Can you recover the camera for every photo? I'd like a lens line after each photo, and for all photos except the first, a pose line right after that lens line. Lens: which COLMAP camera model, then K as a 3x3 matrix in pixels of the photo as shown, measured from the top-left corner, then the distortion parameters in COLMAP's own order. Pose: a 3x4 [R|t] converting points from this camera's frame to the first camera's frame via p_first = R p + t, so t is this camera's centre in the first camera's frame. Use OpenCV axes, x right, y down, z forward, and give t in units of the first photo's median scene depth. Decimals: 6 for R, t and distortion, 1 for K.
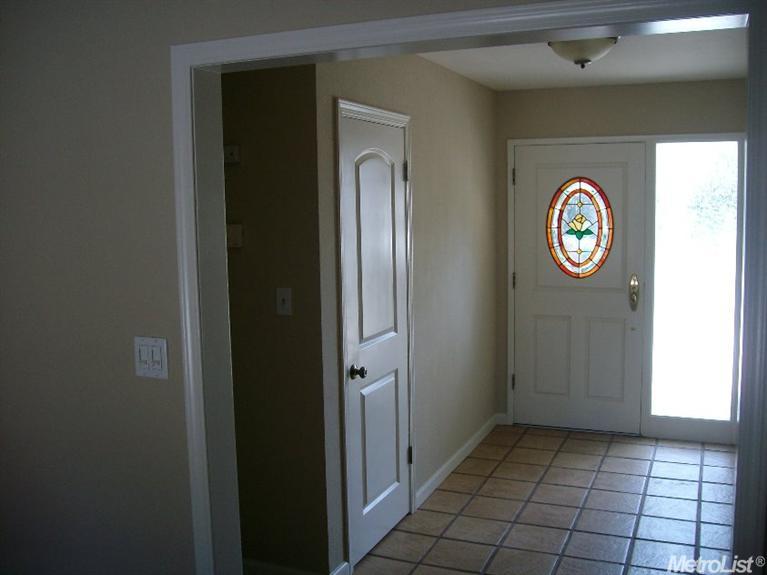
lens RADIAL K [[768.8, 0, 383.5], [0, 768.8, 287.5], [0, 0, 1]] dist [-0.134638, 0.009337]
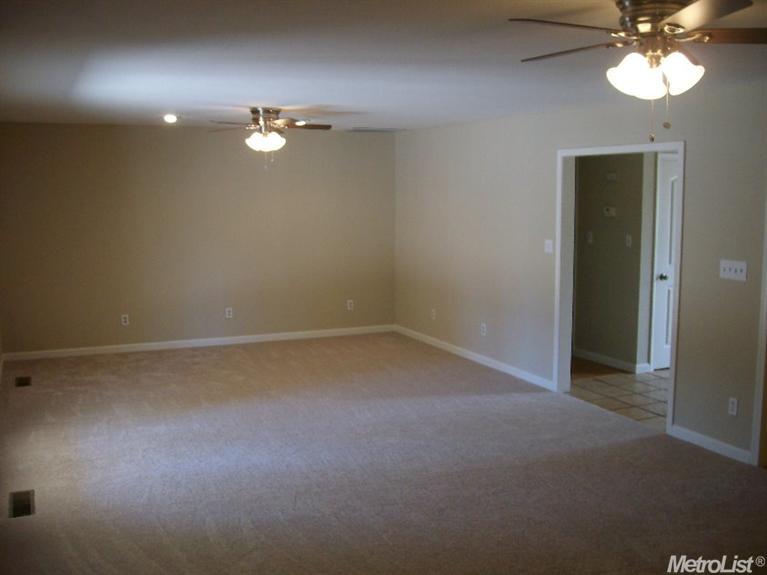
lens RADIAL K [[768.8, 0, 383.5], [0, 768.8, 287.5], [0, 0, 1]] dist [-0.134638, 0.009337]
pose [[0.736670, 0.099814, -0.668846, 1.322061], [-0.086153, 0.994840, 0.053574, 0.150088], [0.670743, 0.018157, 0.741468, -1.811613]]
